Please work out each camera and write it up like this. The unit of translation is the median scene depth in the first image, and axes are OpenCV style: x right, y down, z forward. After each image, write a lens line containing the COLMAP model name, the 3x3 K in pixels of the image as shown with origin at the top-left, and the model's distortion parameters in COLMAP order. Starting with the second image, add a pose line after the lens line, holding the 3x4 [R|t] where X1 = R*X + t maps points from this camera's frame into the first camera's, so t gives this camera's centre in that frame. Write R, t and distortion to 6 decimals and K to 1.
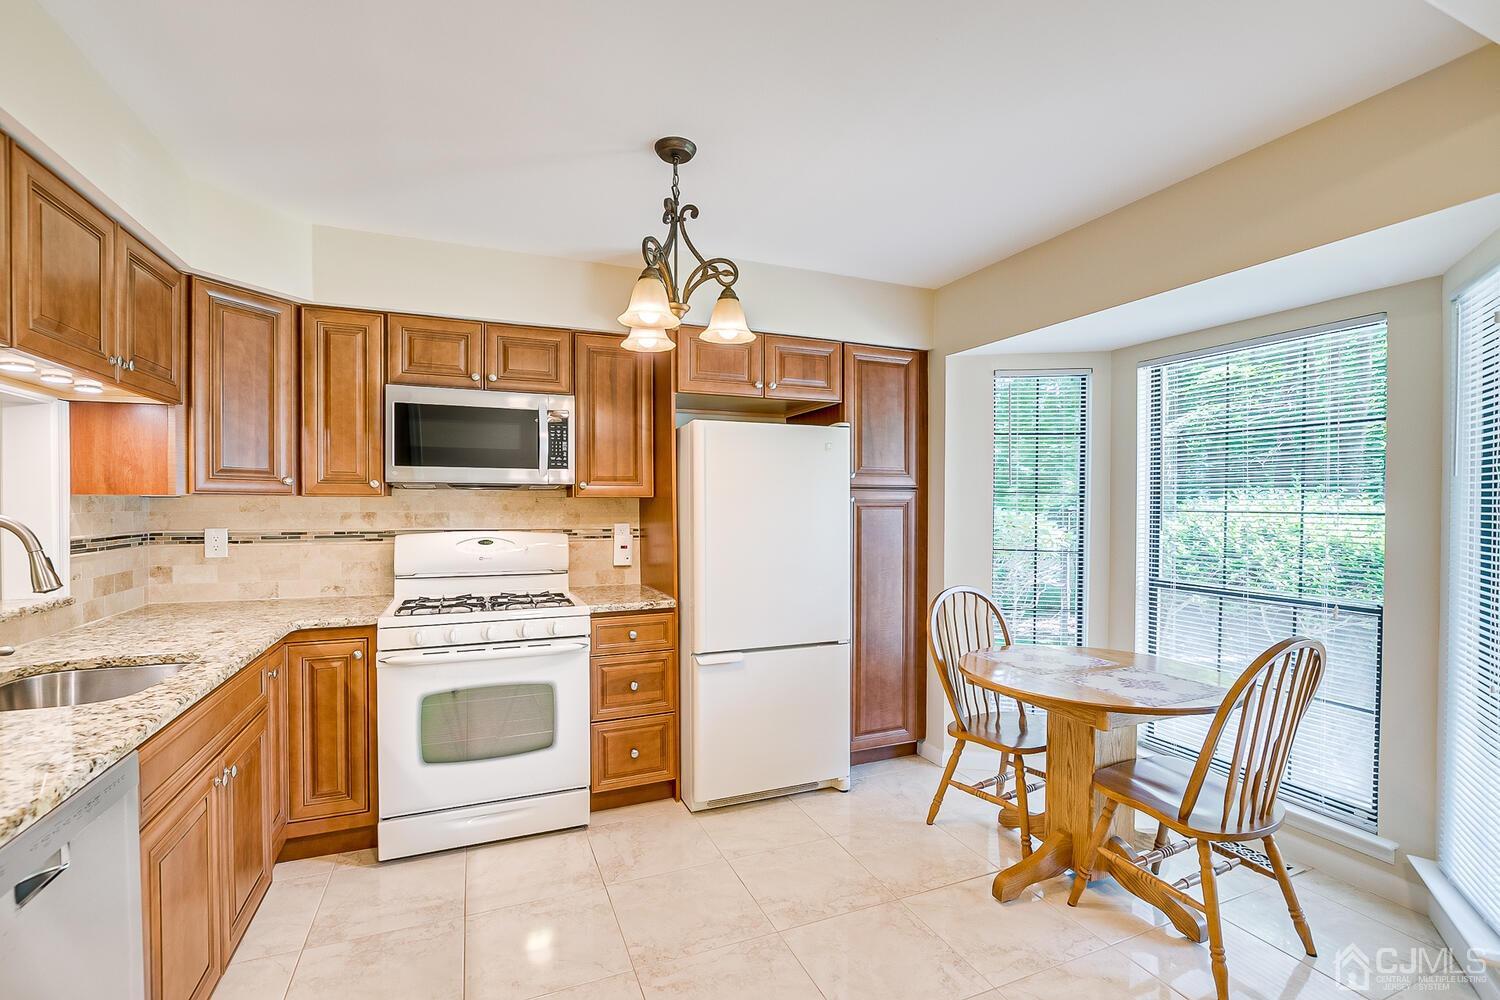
lens RADIAL K [[660.1, 0, 746.2], [0, 660.1, 509.5], [0, 0, 1]] dist [-0.024073, 0.004120]
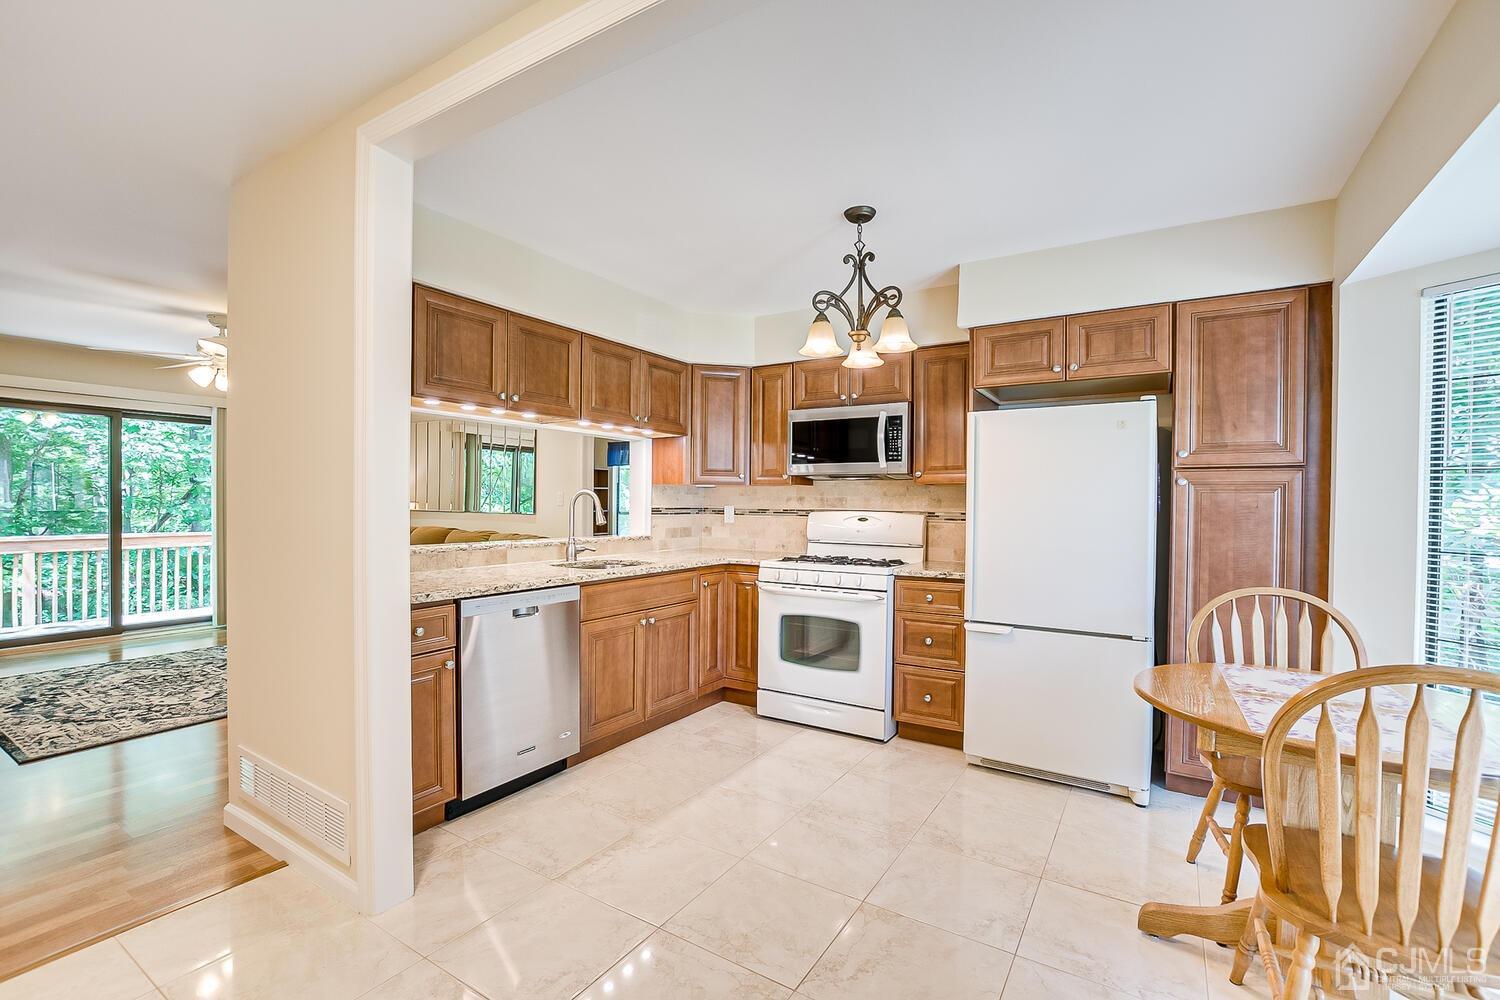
lens RADIAL K [[660.1, 0, 746.0], [0, 660.1, 509.9], [0, 0, 1]] dist [-0.024073, 0.004120]
pose [[0.573513, 0.012767, -0.819097, 0.619652], [-0.016479, 0.999856, 0.004046, 0.032282], [0.819031, 0.011177, 0.573641, 0.046622]]
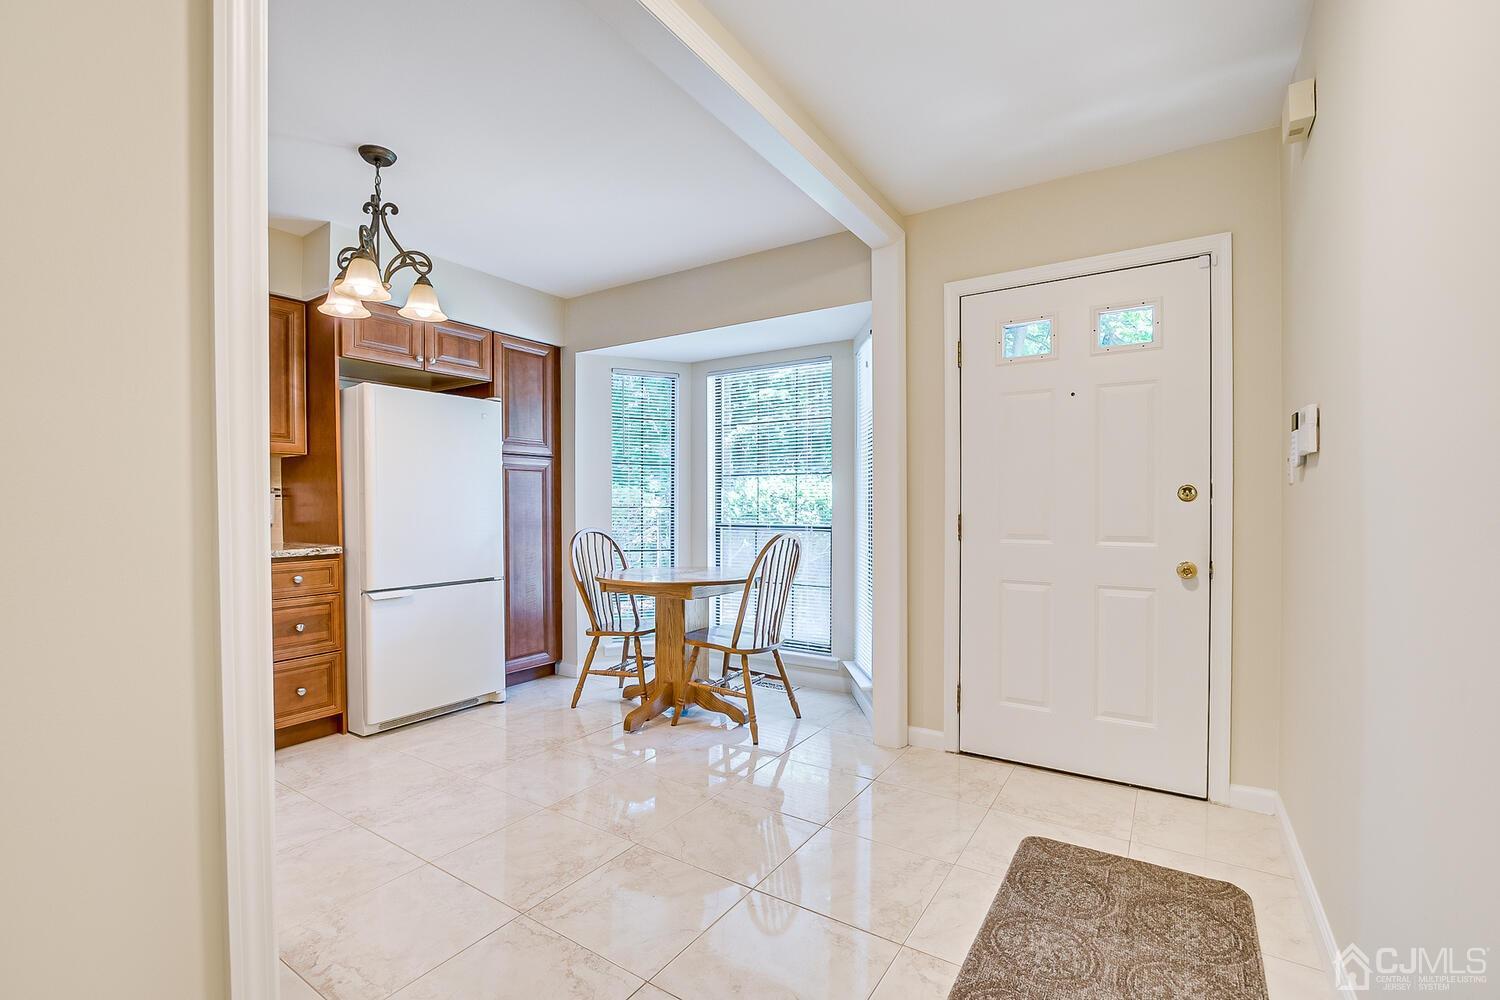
lens RADIAL K [[660.1, 0, 742.7], [0, 660.1, 508.7], [0, 0, 1]] dist [-0.024073, 0.004120]
pose [[0.831713, -0.008598, 0.555139, -0.161985], [0.010650, 0.999943, -0.000468, 0.085057], [-0.555103, 0.006302, 0.831757, -0.278112]]
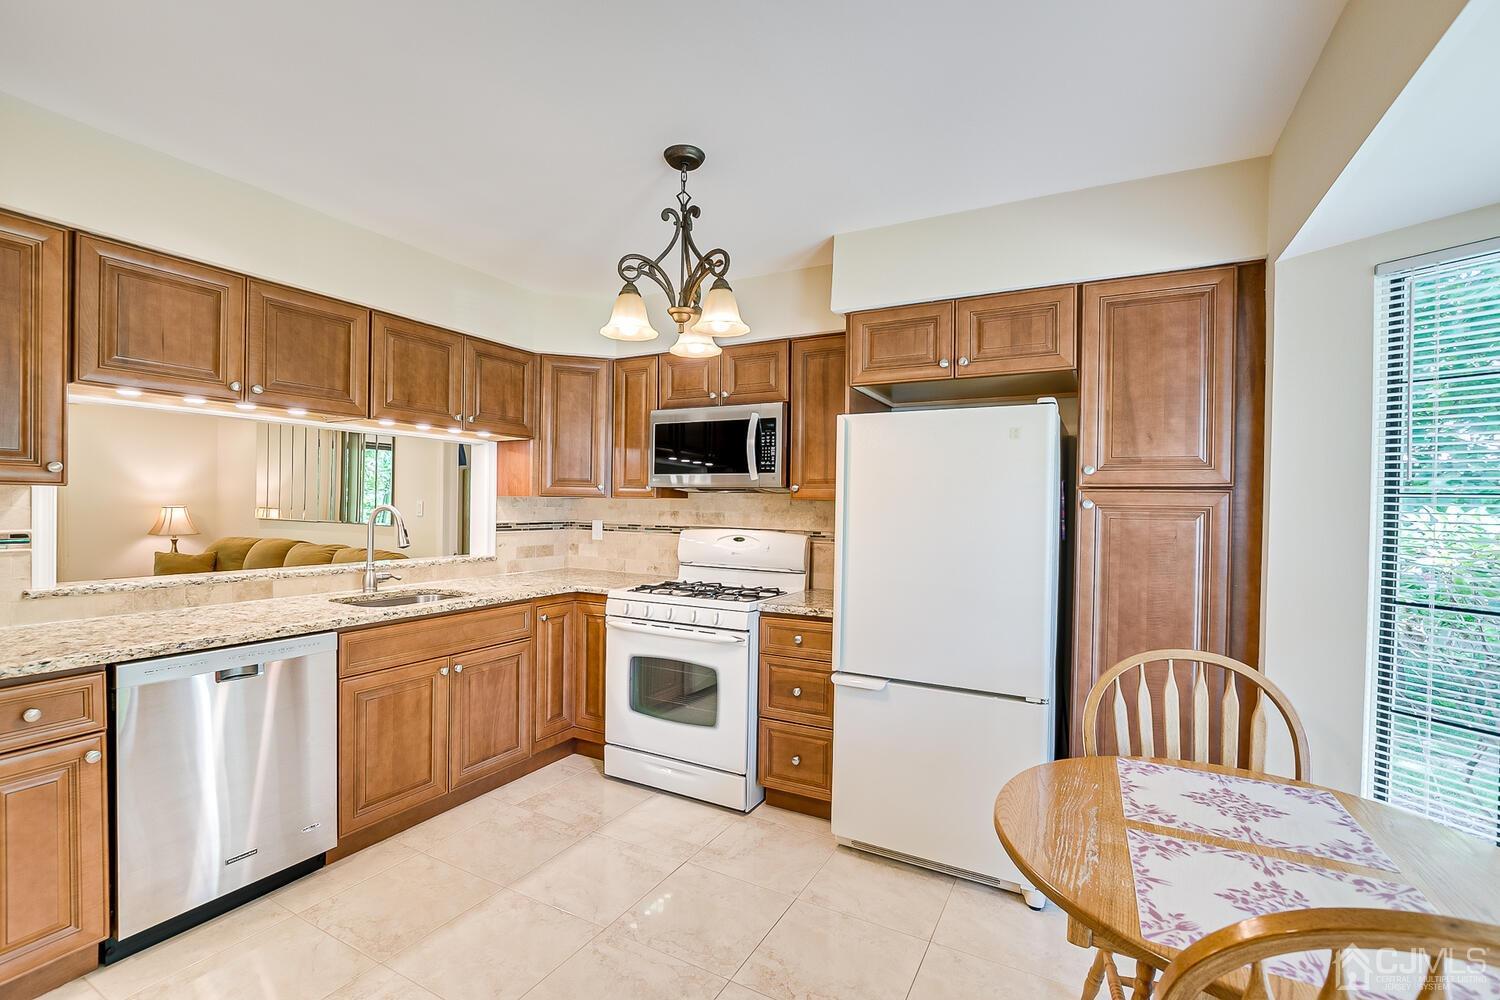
lens RADIAL K [[660.1, 0, 745.5], [0, 660.1, 510.0], [0, 0, 1]] dist [-0.024073, 0.004120]
pose [[0.626816, 0.014685, -0.779029, 0.550504], [-0.021899, 0.999759, 0.001226, -0.002436], [0.778860, 0.016291, 0.626987, 0.324559]]
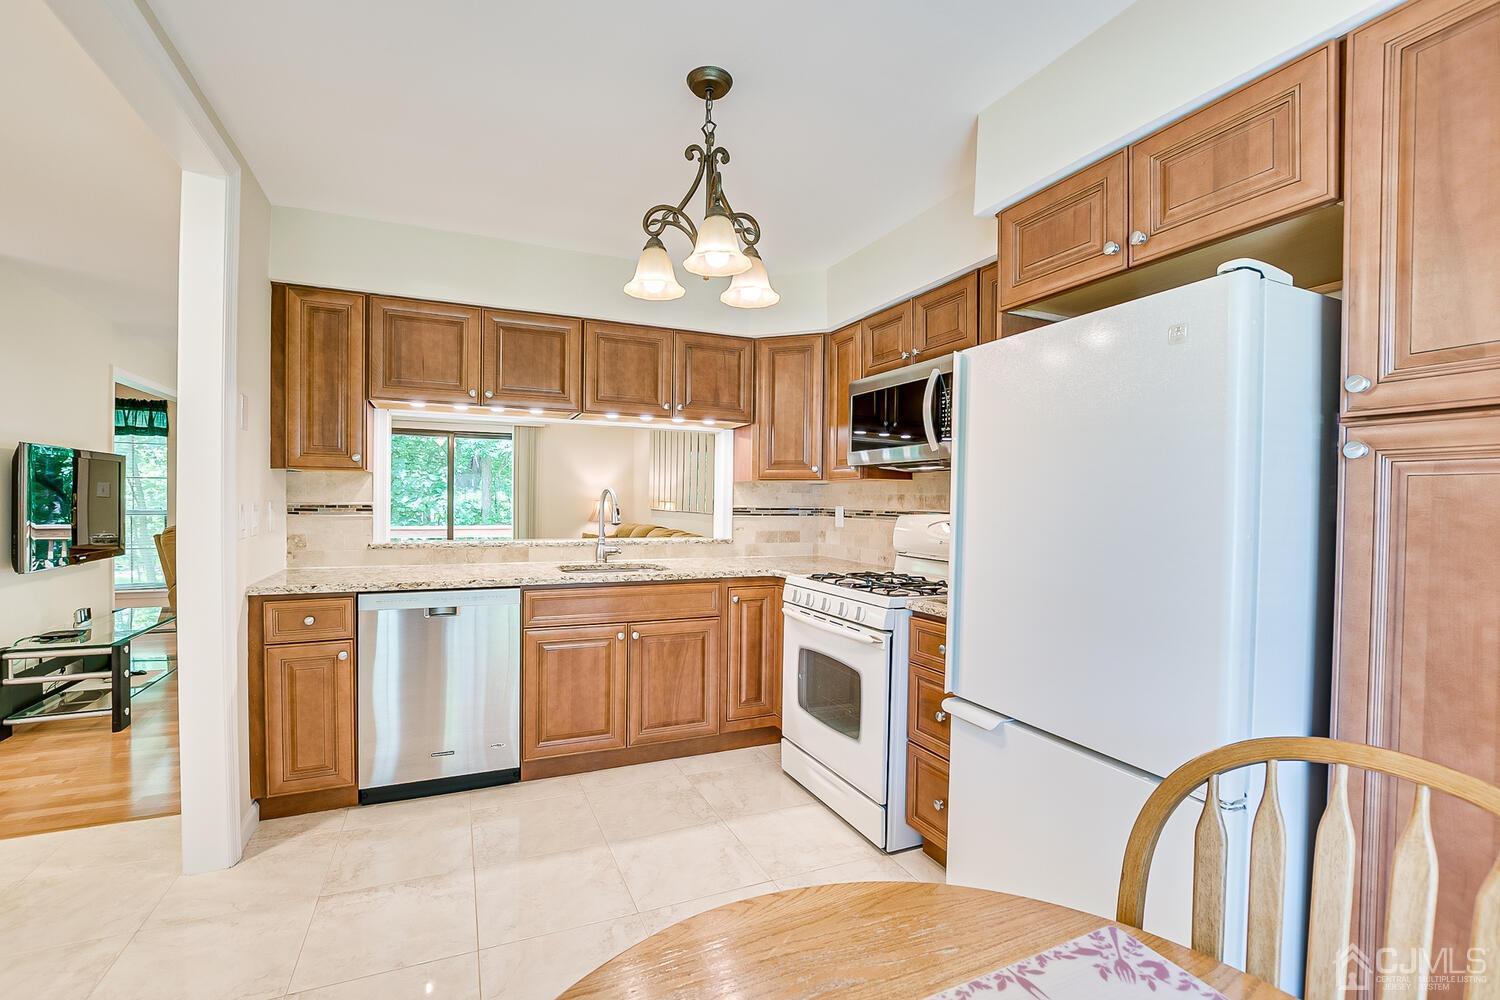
lens RADIAL K [[660.1, 0, 745.8], [0, 660.1, 509.5], [0, 0, 1]] dist [-0.024073, 0.004120]
pose [[0.022693, 0.012014, -0.999670, 0.591950], [-0.022300, 0.999685, 0.011508, 0.024468], [0.999494, 0.022032, 0.022954, 0.761788]]
